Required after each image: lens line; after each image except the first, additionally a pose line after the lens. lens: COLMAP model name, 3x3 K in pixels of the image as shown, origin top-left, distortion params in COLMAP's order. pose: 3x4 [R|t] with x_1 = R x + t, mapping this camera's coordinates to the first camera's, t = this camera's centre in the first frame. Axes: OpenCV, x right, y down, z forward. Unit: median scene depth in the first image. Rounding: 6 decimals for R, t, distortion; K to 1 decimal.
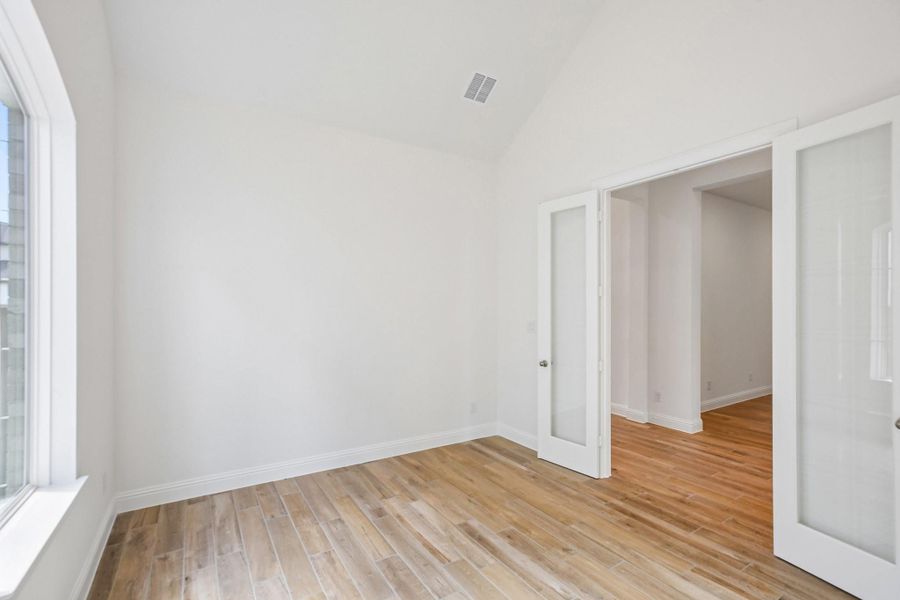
lens RADIAL K [[408.9, 0, 450.5], [0, 408.9, 301.7], [0, 0, 1]] dist [-0.005738, 0.002394]
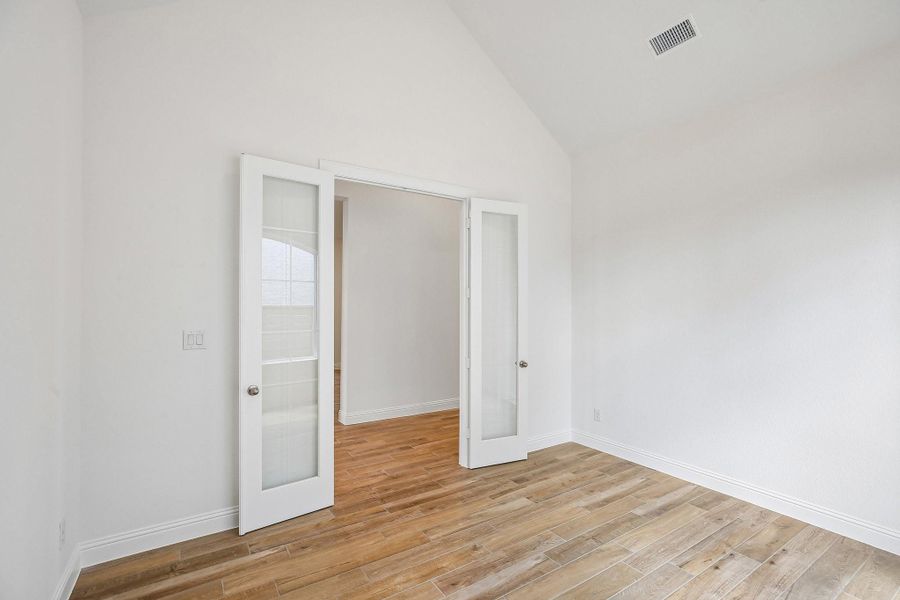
lens RADIAL K [[408.9, 0, 450.5], [0, 408.9, 306.6], [0, 0, 1]] dist [-0.005738, 0.002394]
pose [[-0.011847, -0.001520, 0.999929, -0.620514], [-0.012581, 0.999920, 0.001371, 0.005565], [-0.999851, -0.012564, -0.011866, 0.918841]]
